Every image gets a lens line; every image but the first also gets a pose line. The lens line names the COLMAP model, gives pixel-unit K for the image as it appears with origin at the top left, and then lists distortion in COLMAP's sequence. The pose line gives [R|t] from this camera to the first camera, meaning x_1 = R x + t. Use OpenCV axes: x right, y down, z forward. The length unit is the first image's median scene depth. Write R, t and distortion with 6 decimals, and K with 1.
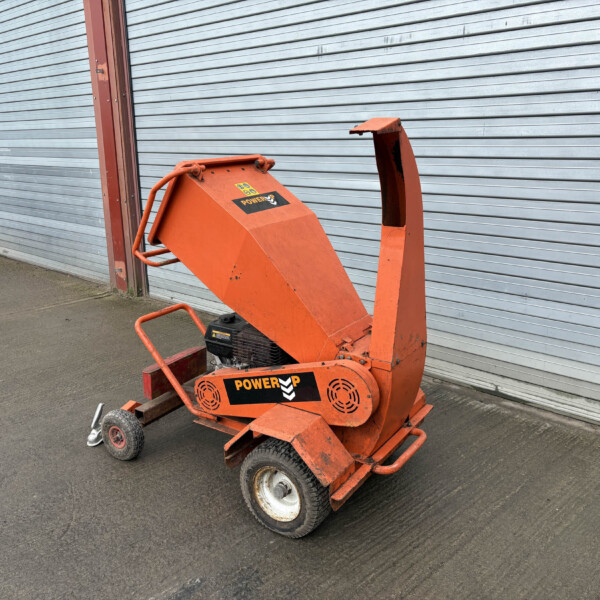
lens RADIAL K [[643.1, 0, 242.9], [0, 643.1, 299.0], [0, 0, 1]] dist [0.014404, 0.013600]
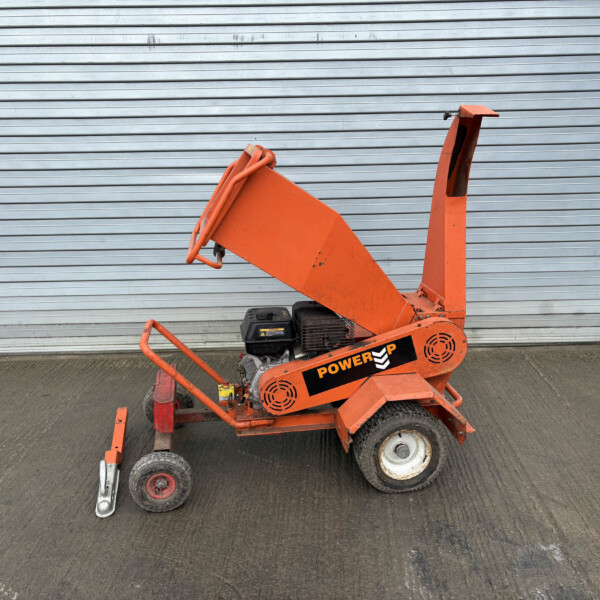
lens RADIAL K [[660.7, 0, 299.0], [0, 660.7, 316.4], [0, 0, 1]] dist [0.070843, -0.028959]
pose [[0.687948, -0.182445, 0.702453, -0.773496], [0.182711, 0.980251, 0.075657, -0.037007], [-0.702384, 0.076298, 0.707697, 0.312479]]
